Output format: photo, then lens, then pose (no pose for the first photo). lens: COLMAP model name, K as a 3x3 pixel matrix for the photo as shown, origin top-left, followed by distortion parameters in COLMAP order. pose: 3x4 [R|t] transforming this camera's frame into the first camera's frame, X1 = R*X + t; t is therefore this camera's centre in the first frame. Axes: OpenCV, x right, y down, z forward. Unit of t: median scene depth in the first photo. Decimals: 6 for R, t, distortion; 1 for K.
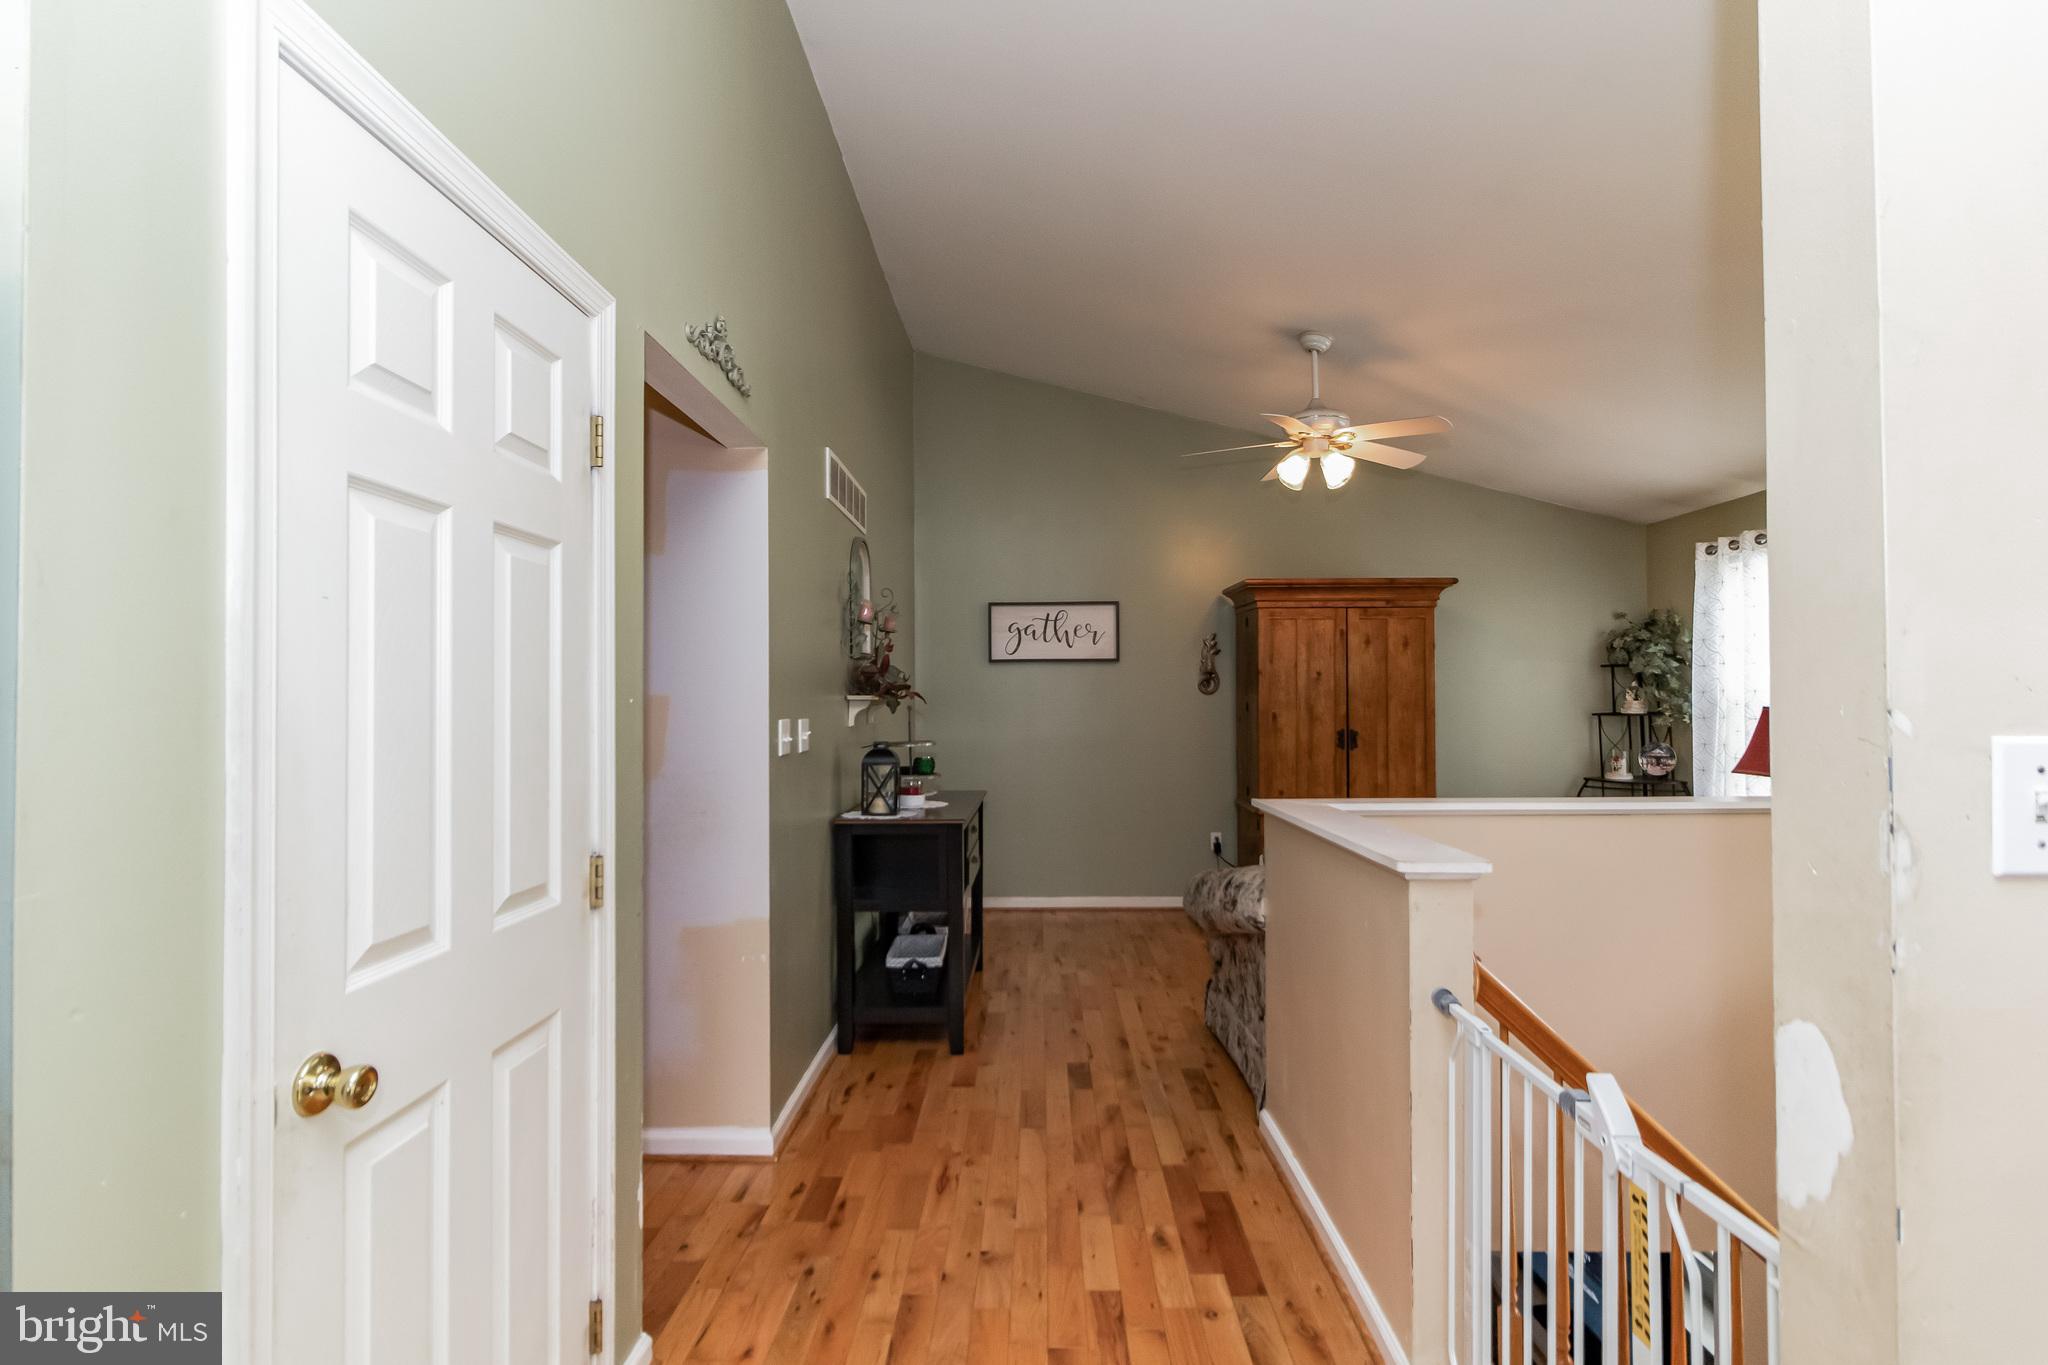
lens RADIAL K [[956.0, 0, 1024.8], [0, 956.0, 685.0], [0, 0, 1]] dist [-0.000278, 0.000280]
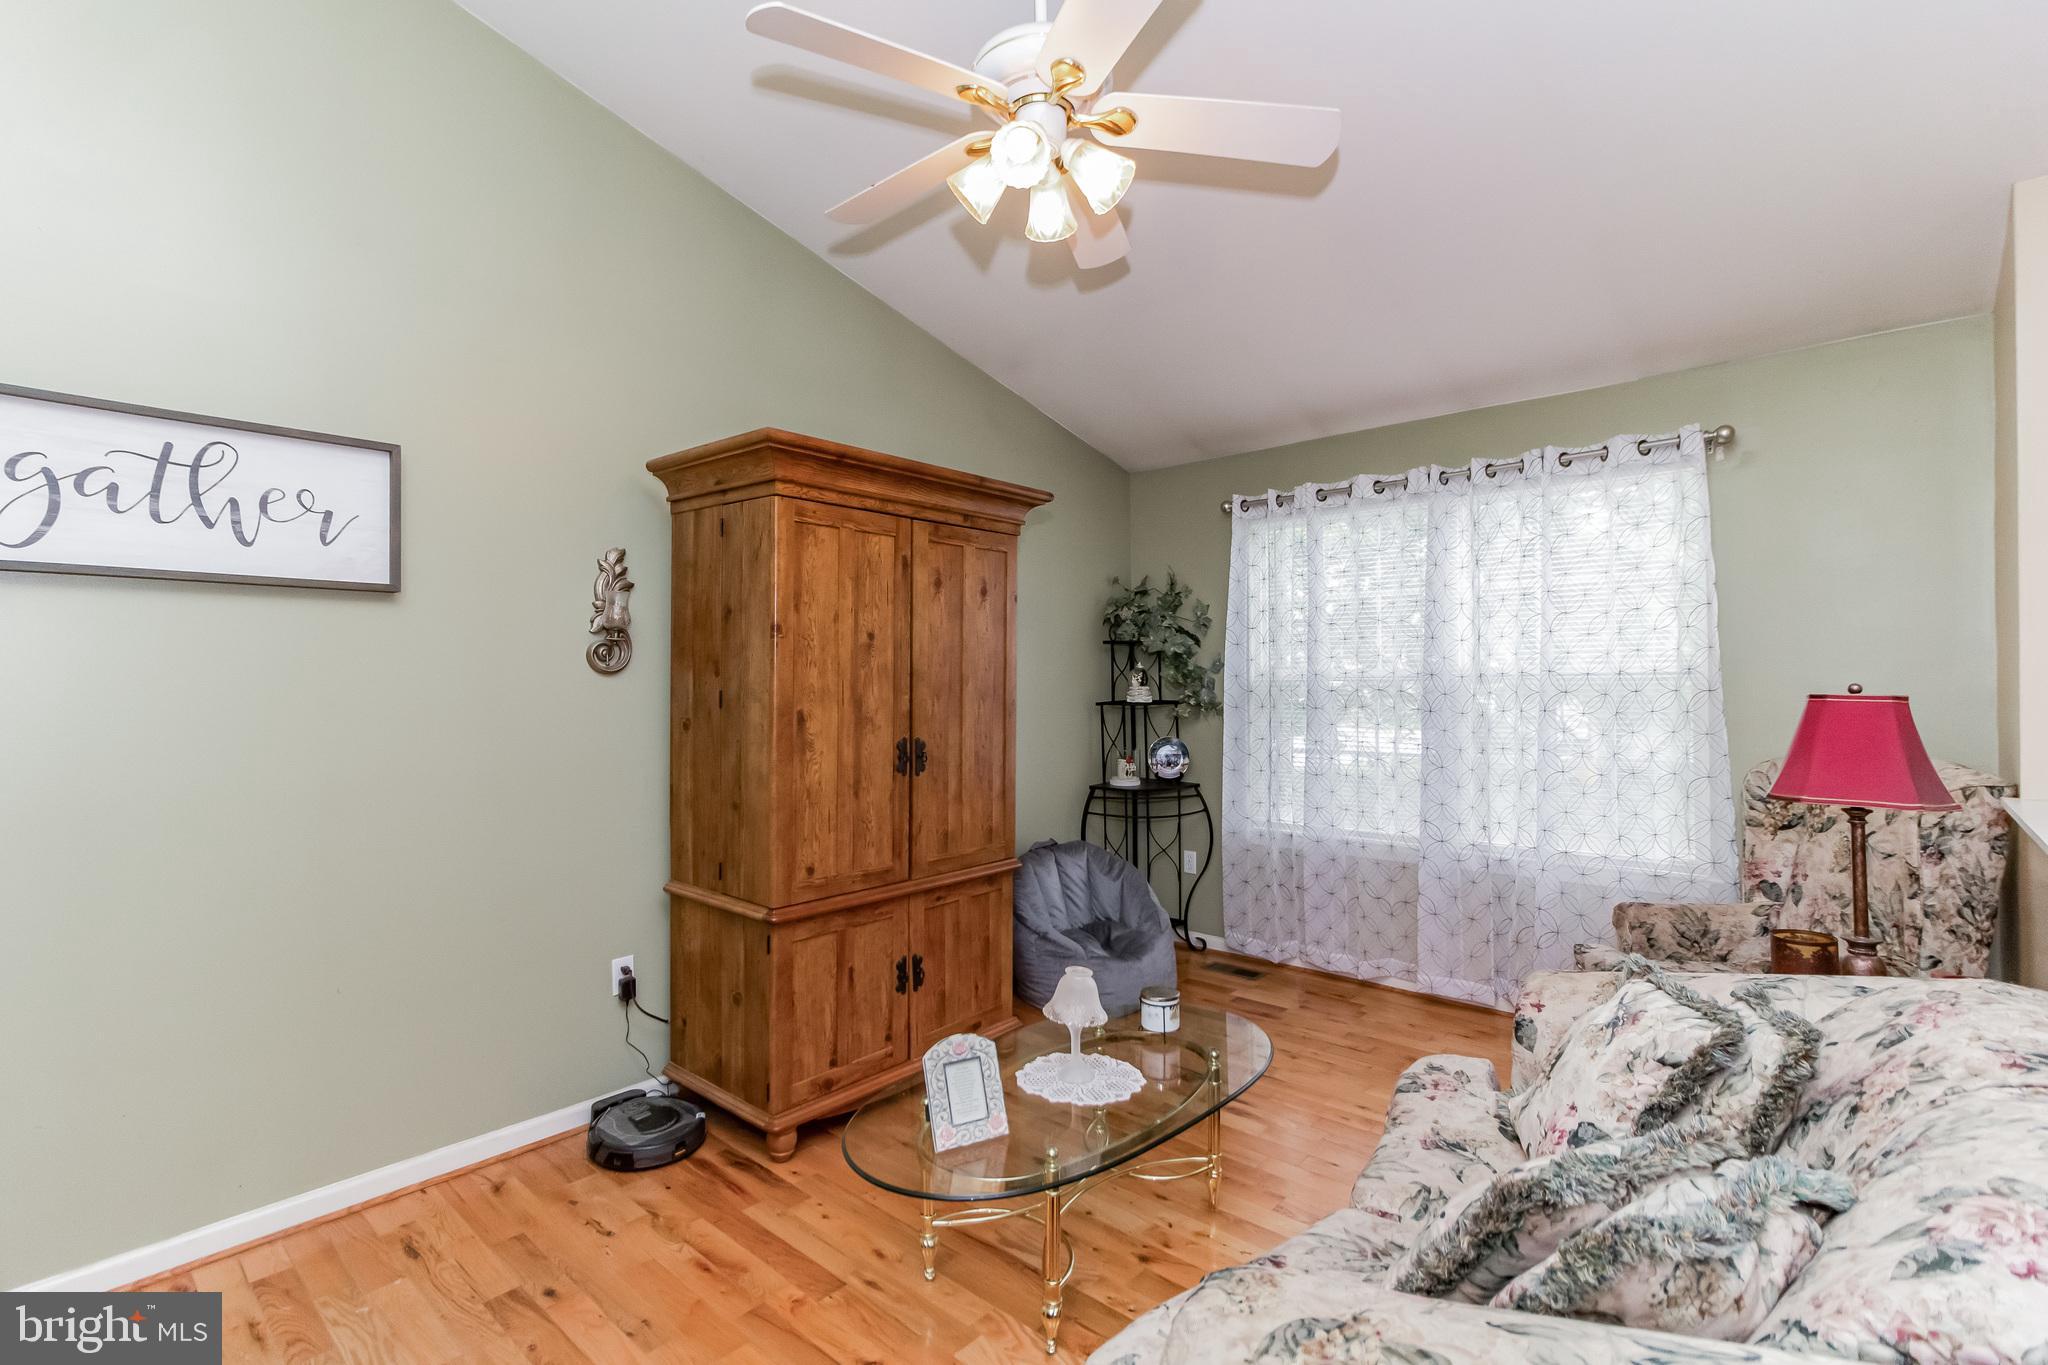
lens RADIAL K [[956.0, 0, 1021.8], [0, 956.0, 686.6], [0, 0, 1]] dist [-0.000278, 0.000280]
pose [[0.658976, -0.001342, 0.752162, -0.034800], [-0.005818, 0.999959, 0.006881, 0.011507], [-0.752141, -0.008911, 0.658942, 0.547026]]
